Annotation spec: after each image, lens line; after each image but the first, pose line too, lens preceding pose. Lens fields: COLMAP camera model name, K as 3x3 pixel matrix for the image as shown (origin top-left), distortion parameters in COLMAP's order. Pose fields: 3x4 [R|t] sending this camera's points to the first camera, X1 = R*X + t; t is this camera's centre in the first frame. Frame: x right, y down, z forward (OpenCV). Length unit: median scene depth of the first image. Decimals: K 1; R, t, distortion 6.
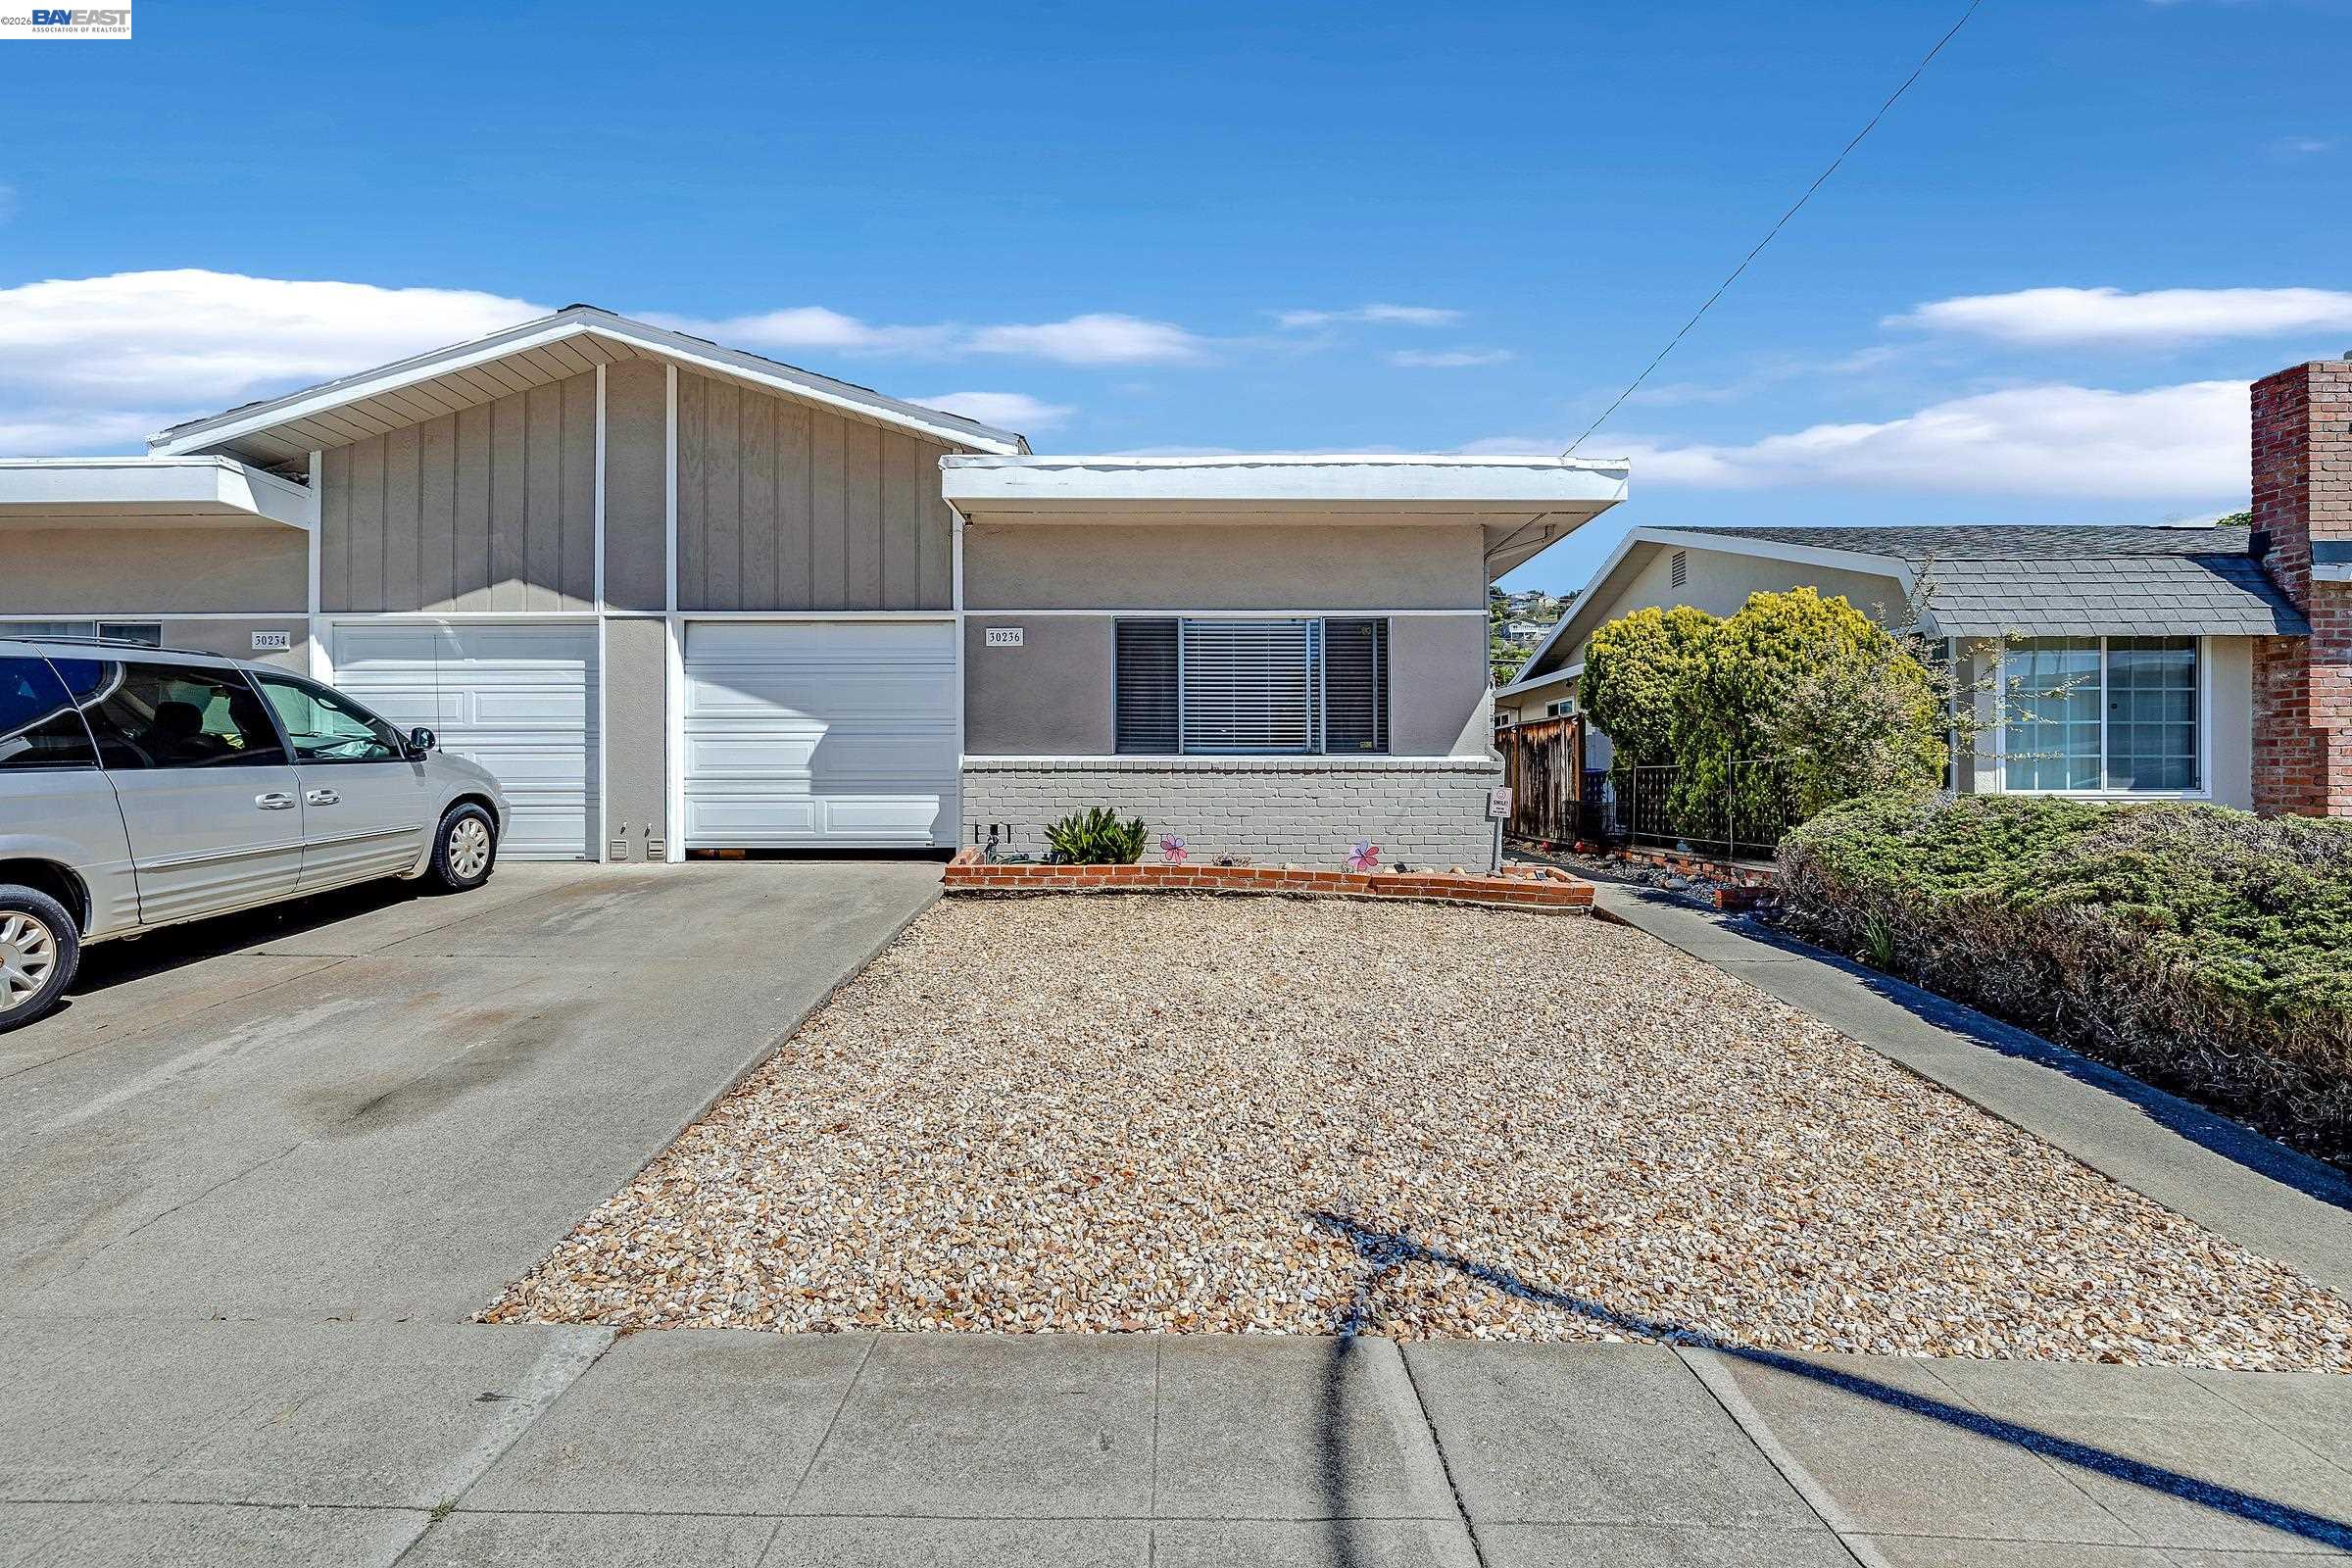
lens RADIAL K [[983.2, 0, 1169.6], [0, 983.2, 789.0], [0, 0, 1]] dist [-0.000429, -0.000256]
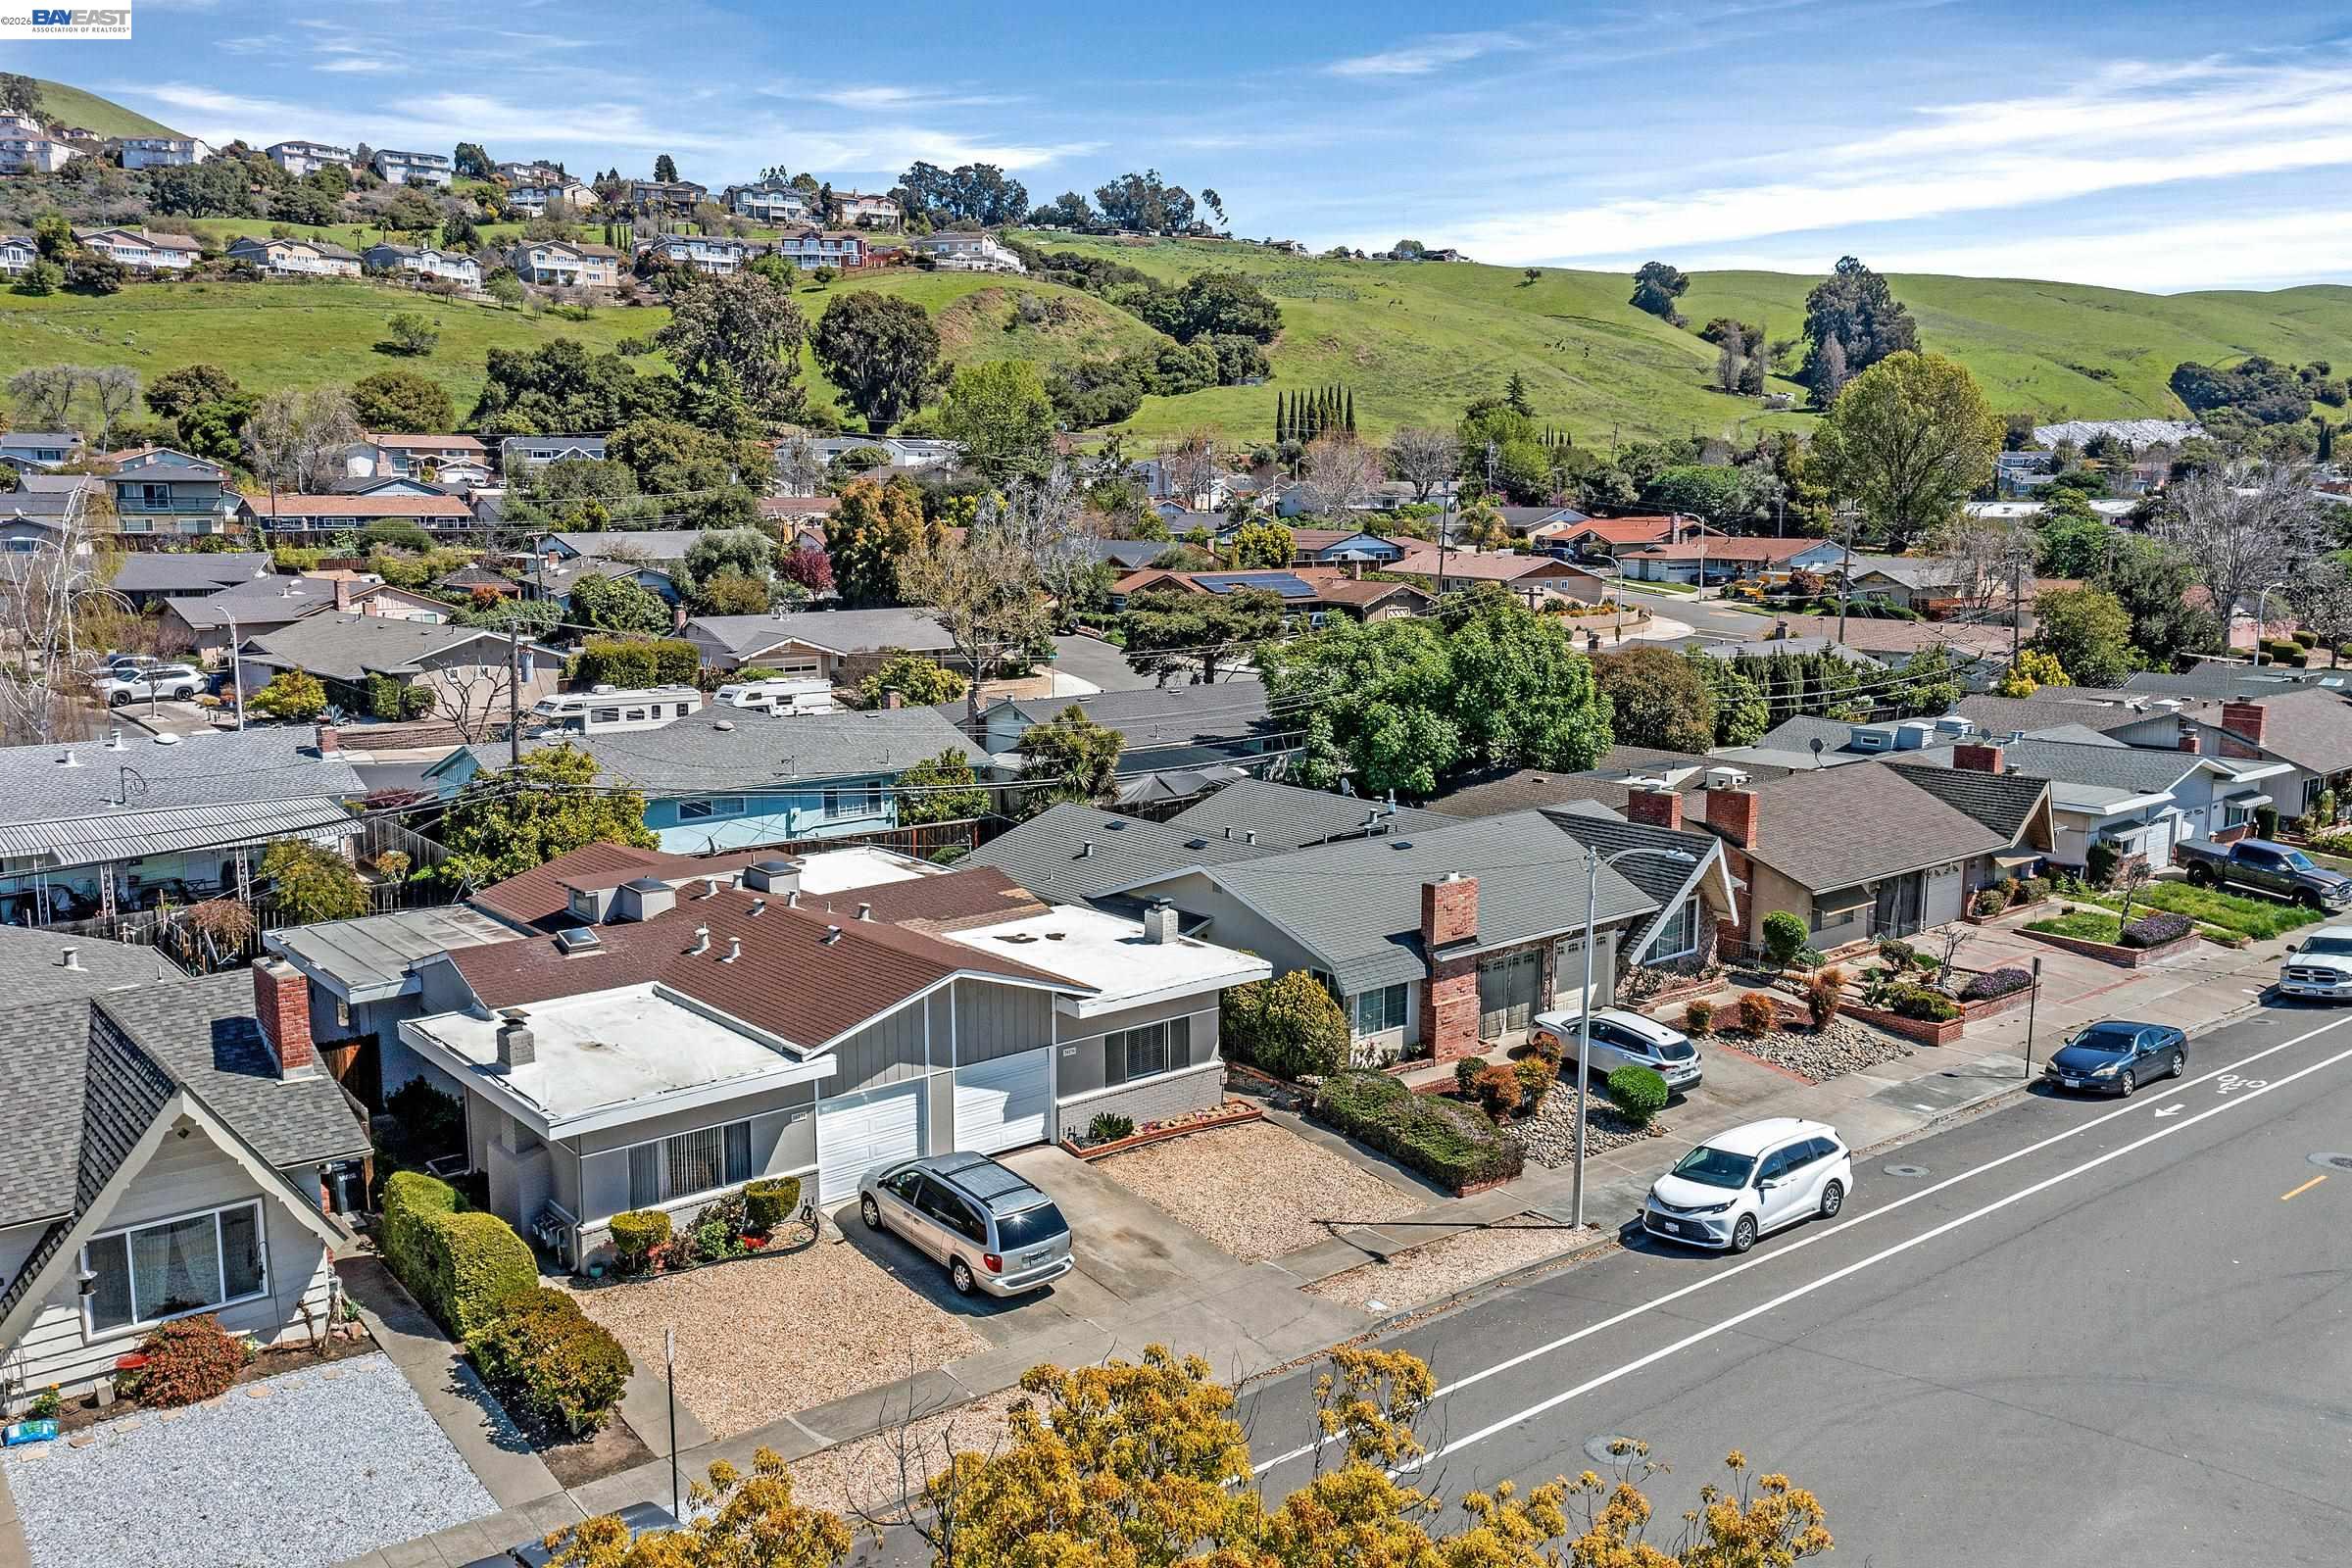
lens RADIAL K [[1855.4, 0, 1184.0], [0, 1855.4, 797.3], [0, 0, 1]] dist [0.040373, -0.000382]
pose [[0.766405, -0.102071, 0.634196, -3.105974], [-0.002267, 0.986859, 0.161569, -1.683512], [-0.642354, -0.125265, 0.756102, -2.861915]]
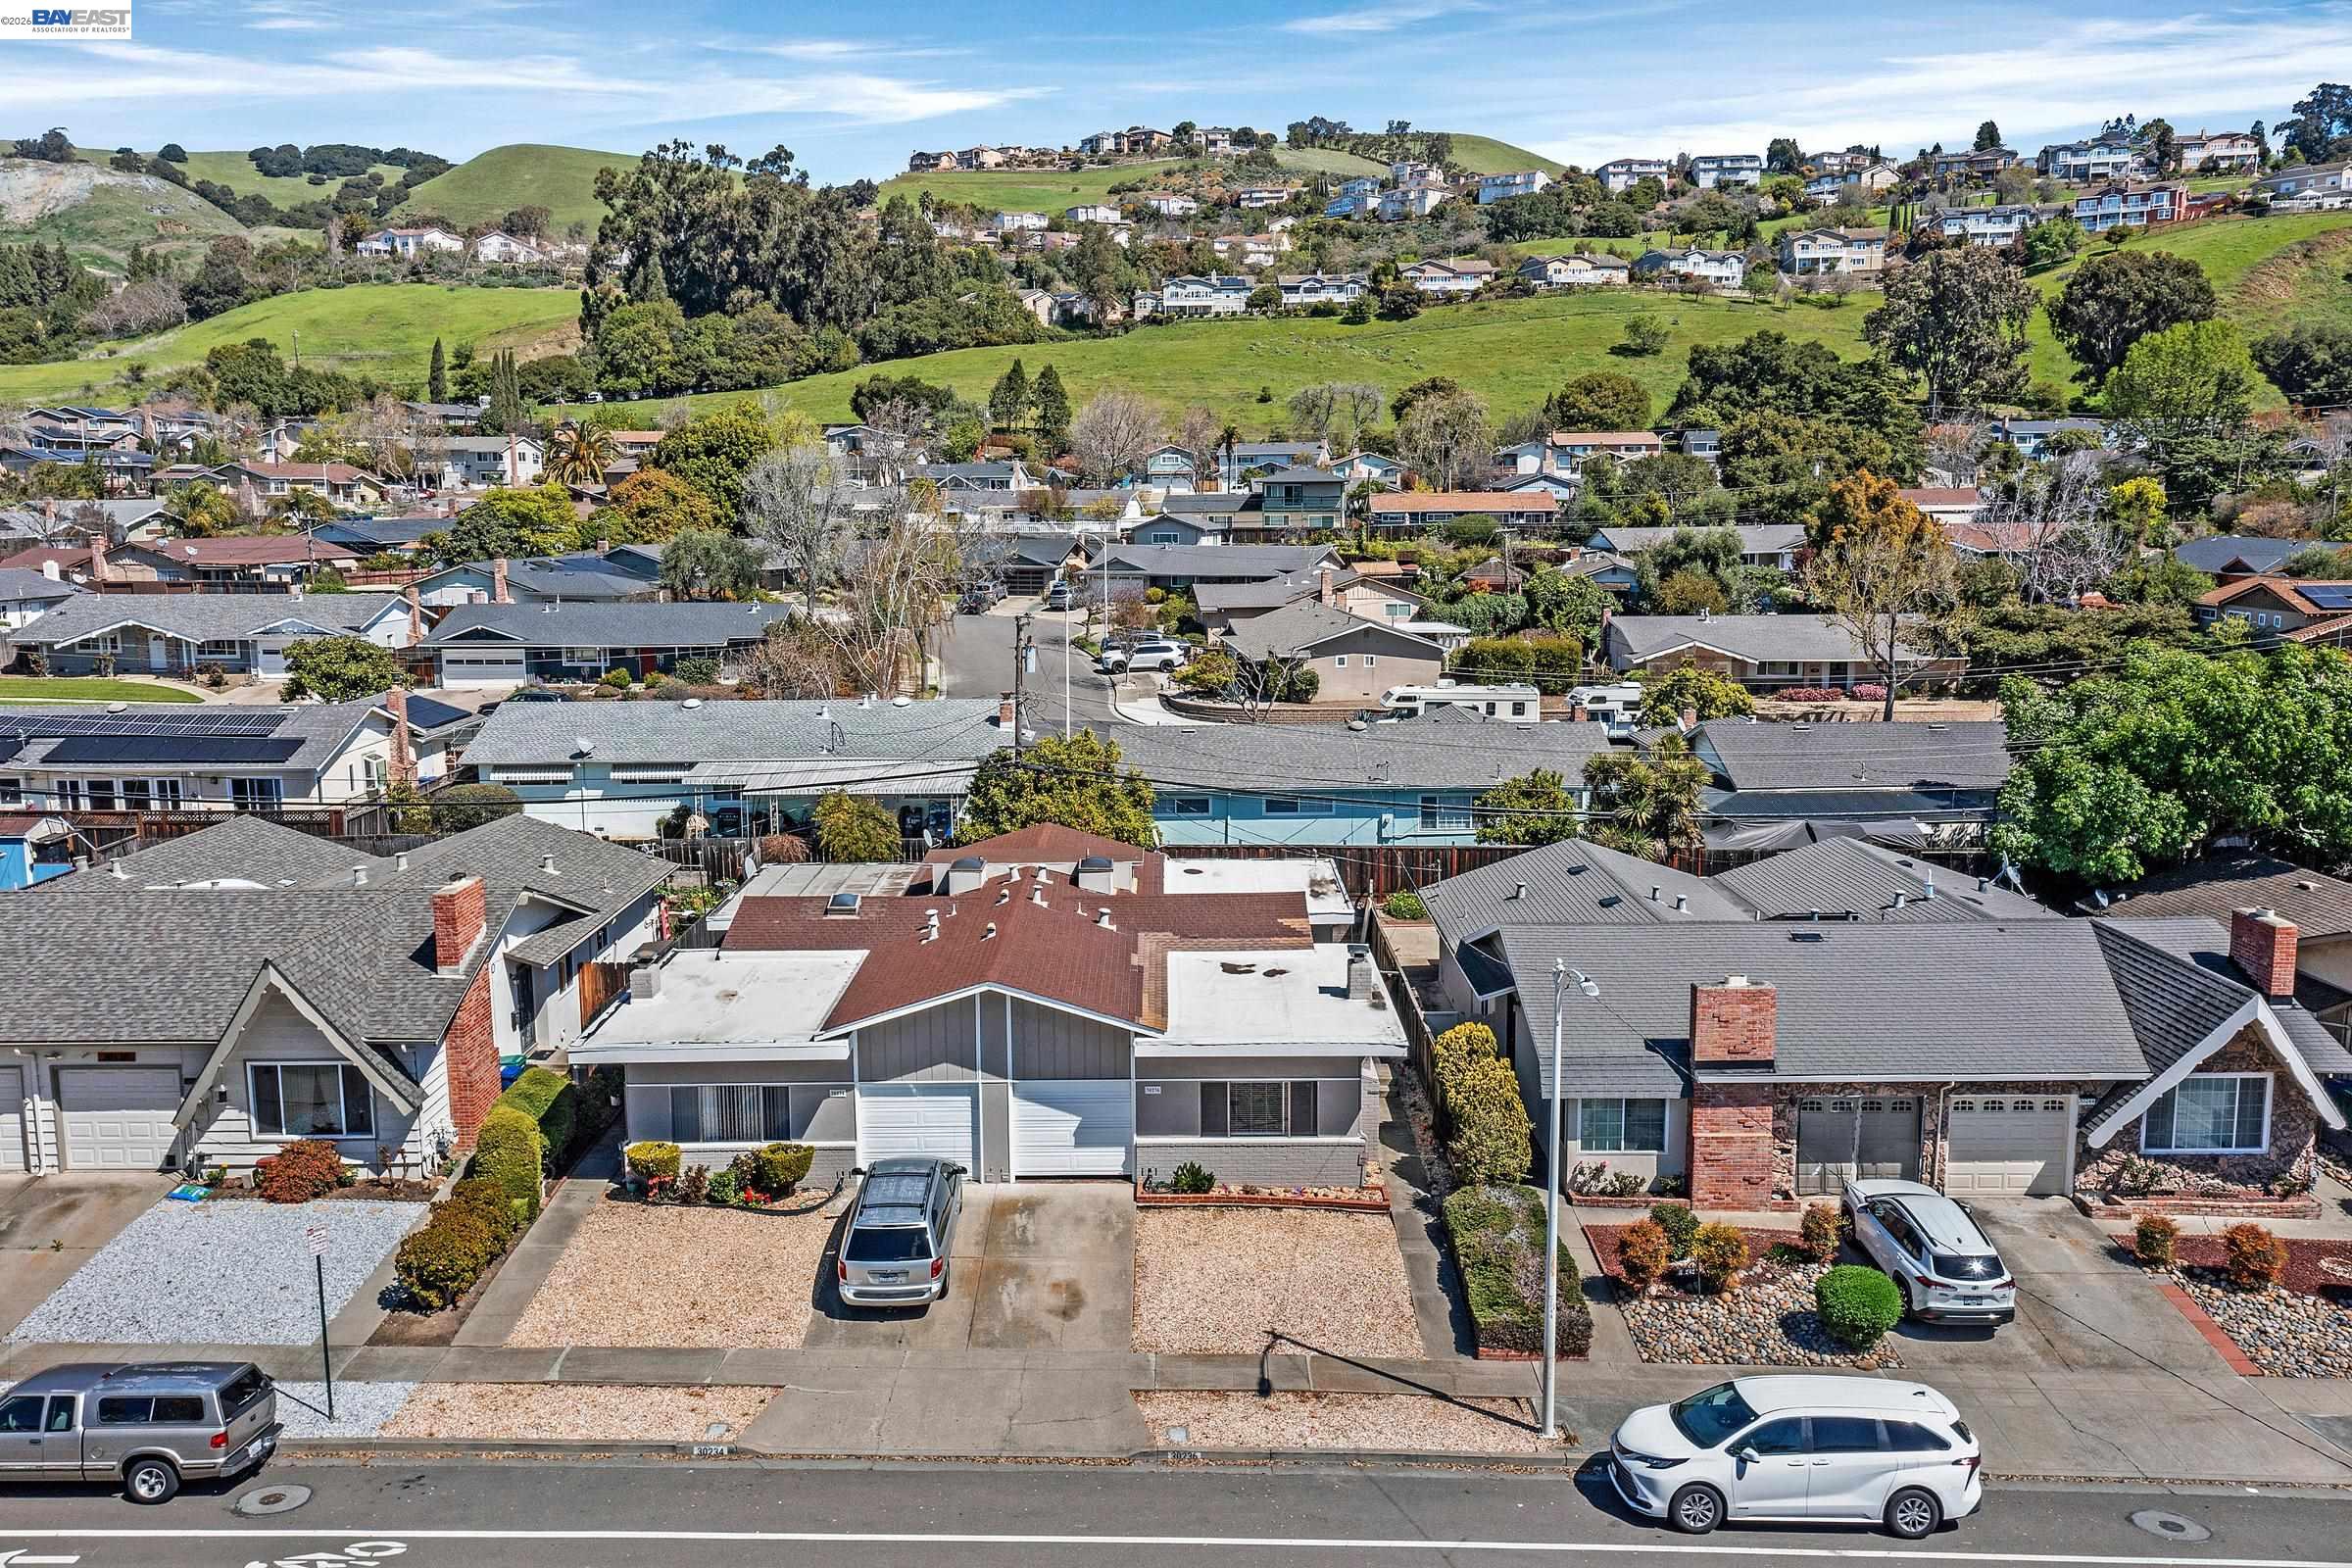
lens RADIAL K [[1855.4, 0, 1176.5], [0, 1855.4, 796.3], [0, 0, 1]] dist [0.040373, -0.000382]
pose [[0.999982, -0.005408, 0.002415, -0.131694], [0.004933, 0.986132, 0.165890, -1.738044], [-0.003279, -0.165875, 0.986141, -3.570567]]
